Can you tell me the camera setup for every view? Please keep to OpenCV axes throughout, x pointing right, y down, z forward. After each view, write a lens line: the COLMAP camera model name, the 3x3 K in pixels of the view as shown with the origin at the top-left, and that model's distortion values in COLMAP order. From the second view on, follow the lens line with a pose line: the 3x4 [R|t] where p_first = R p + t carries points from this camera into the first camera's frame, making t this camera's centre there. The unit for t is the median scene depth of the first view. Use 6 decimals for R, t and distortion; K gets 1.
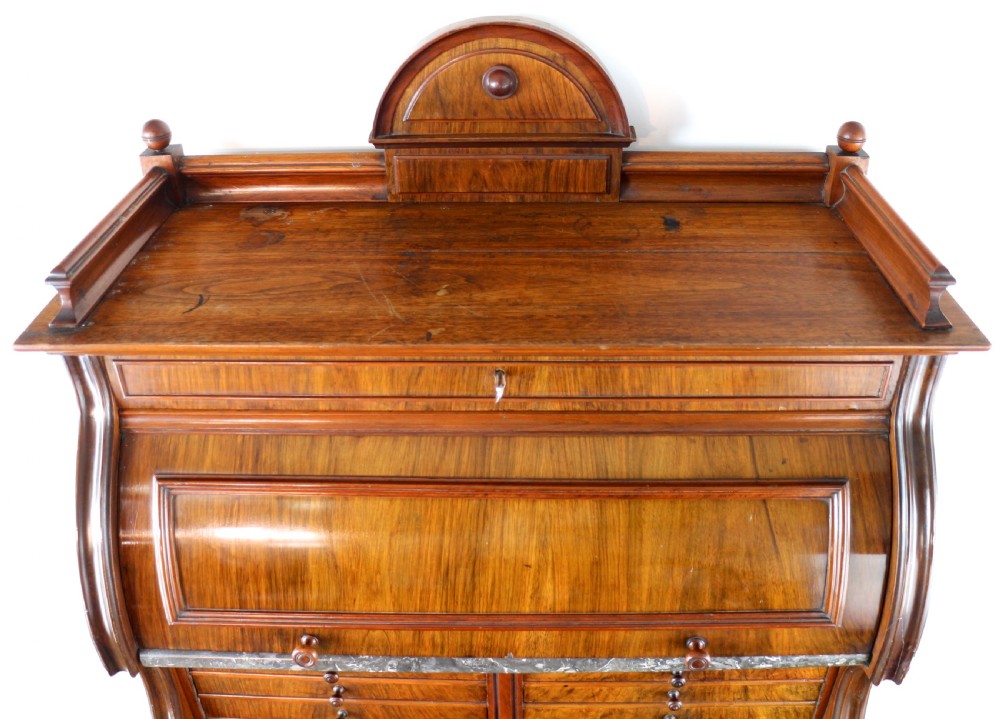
lens RADIAL K [[877.1, 0, 519.0], [0, 877.1, 364.0], [0, 0, 1]] dist [-0.129370, 0.041245]
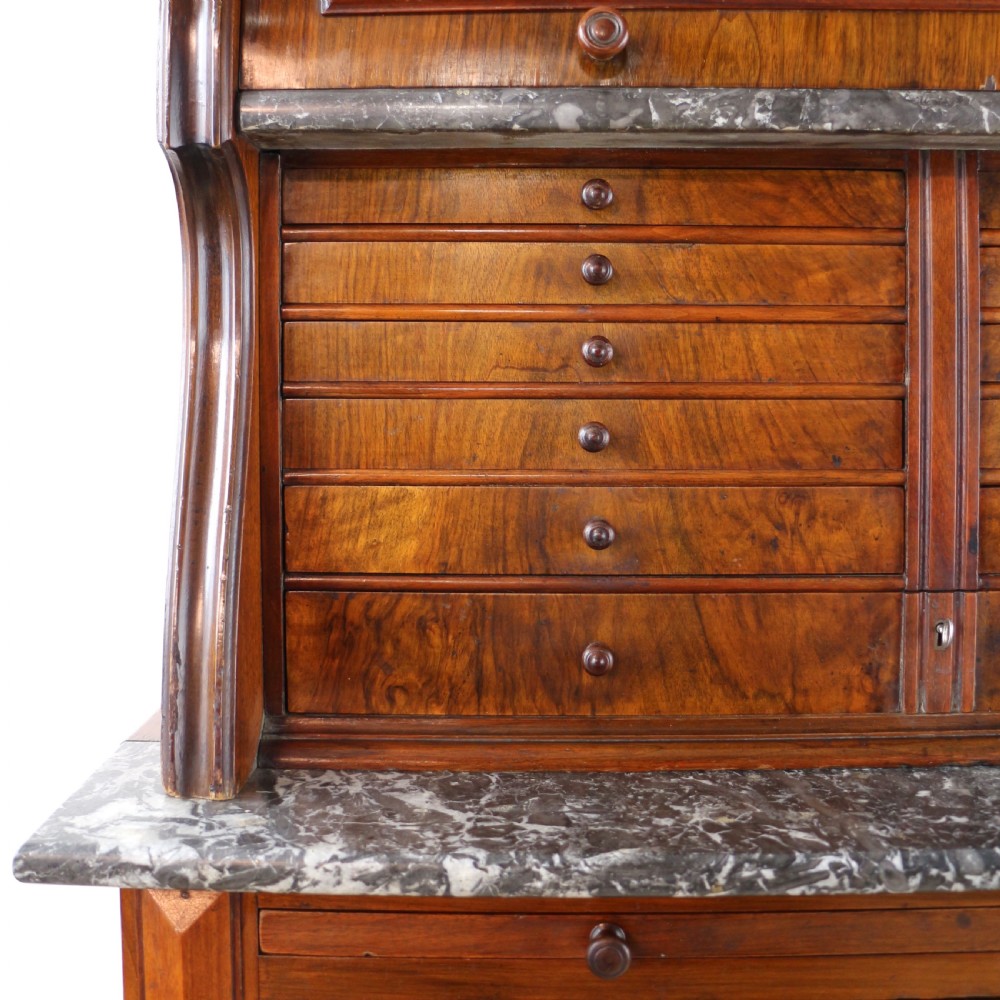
lens RADIAL K [[1300.4, 0, 519.8], [0, 1300.4, 366.8], [0, 0, 1]] dist [-0.127012, 0.000000]
pose [[0.999965, 0.002460, 0.007995, -0.300972], [0.002103, 0.851201, -0.524835, 0.891864], [-0.008097, 0.524833, 0.851166, 0.459758]]
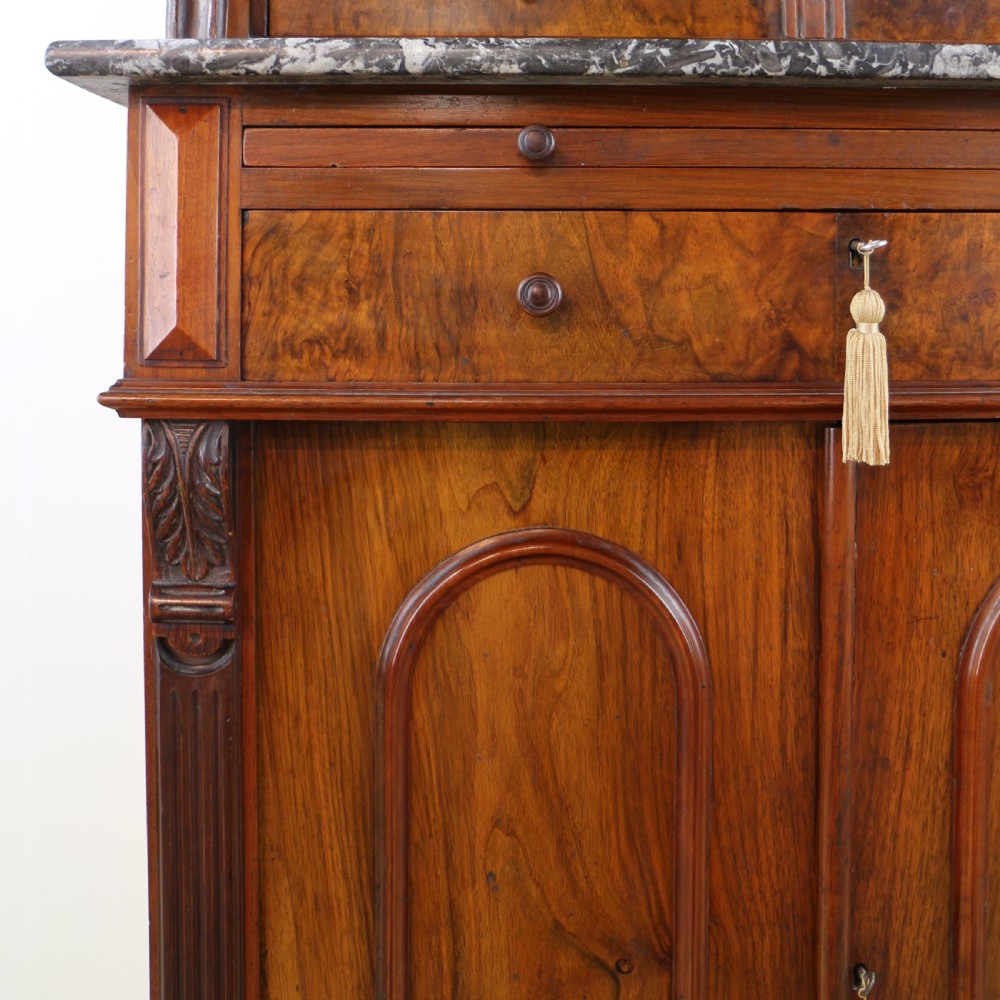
lens RADIAL K [[1300.4, 0, 500.8], [0, 1300.4, 226.0], [0, 0, 1]] dist [-0.127012, 0.000000]
pose [[0.999531, 0.005499, 0.030134, -0.294422], [0.012603, 0.822813, -0.568172, 1.339811], [-0.027919, 0.568285, 0.822358, 0.548984]]
